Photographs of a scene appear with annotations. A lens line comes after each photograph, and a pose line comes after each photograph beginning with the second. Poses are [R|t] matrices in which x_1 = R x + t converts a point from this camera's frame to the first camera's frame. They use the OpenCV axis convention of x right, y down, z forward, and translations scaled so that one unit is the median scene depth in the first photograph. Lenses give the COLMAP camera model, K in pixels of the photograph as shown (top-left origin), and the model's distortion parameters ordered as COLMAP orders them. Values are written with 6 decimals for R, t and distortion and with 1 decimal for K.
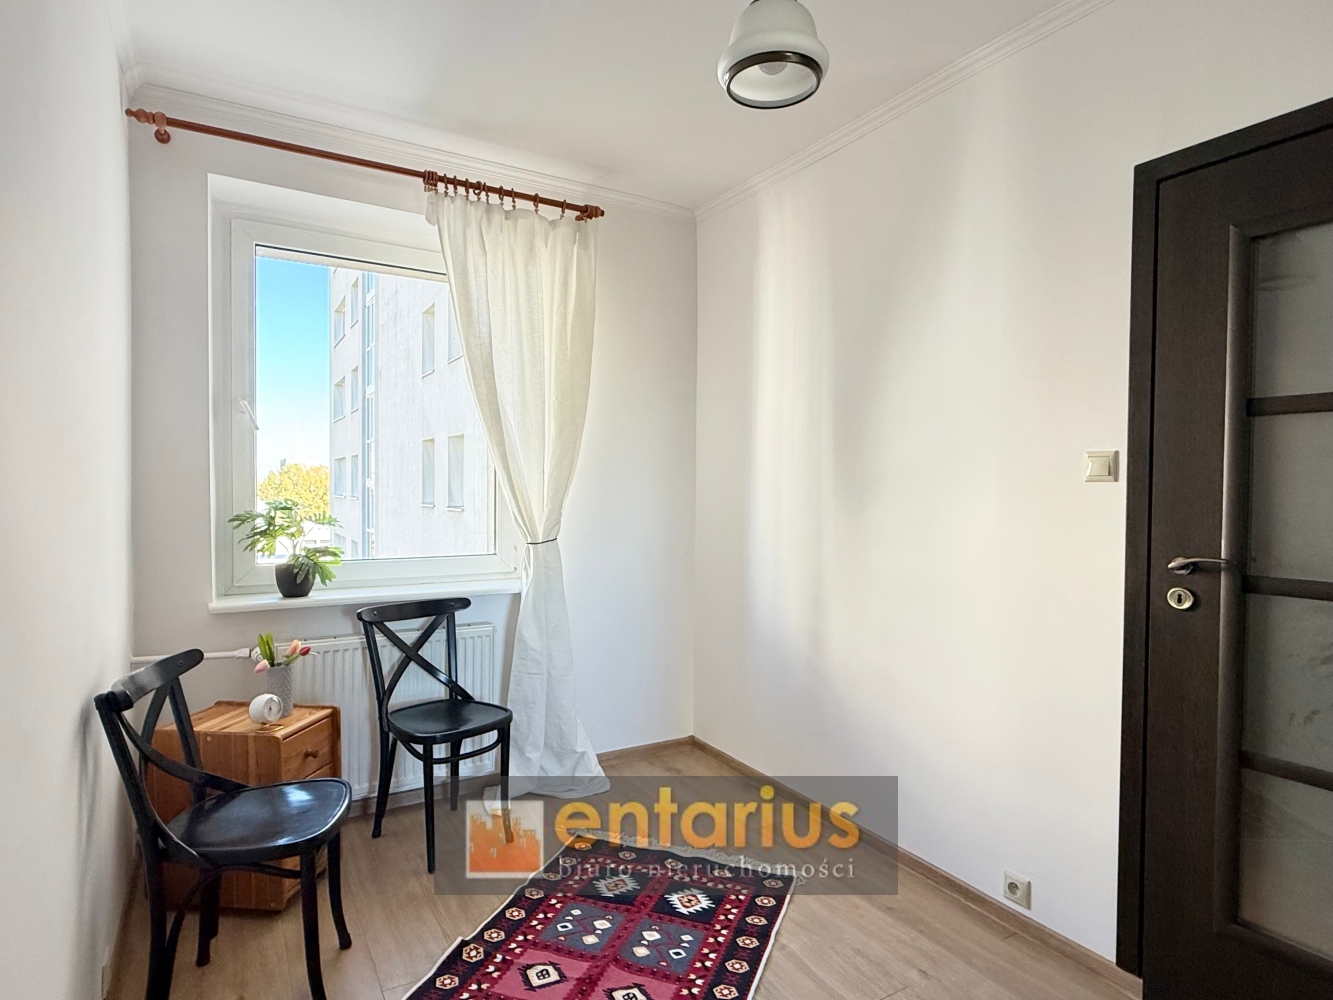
lens RADIAL K [[743.7, 0, 664.3], [0, 743.7, 499.7], [0, 0, 1]] dist [-0.000071, 0.000933]
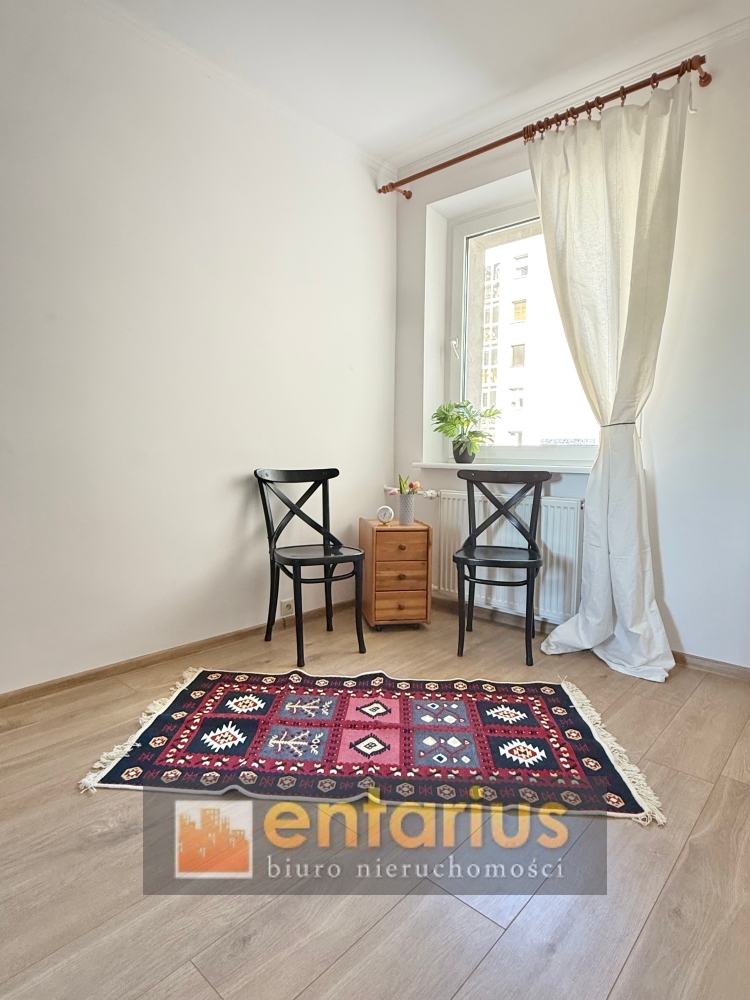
lens RADIAL K [[557.9, 0, 373.5], [0, 557.9, 494.1], [0, 0, 1]] dist [-0.000071, 0.000933]
pose [[0.296908, 0.072403, -0.952157, 0.640630], [-0.021741, 0.997375, 0.069062, 0.135889], [0.954658, 0.000196, 0.297703, 0.556890]]
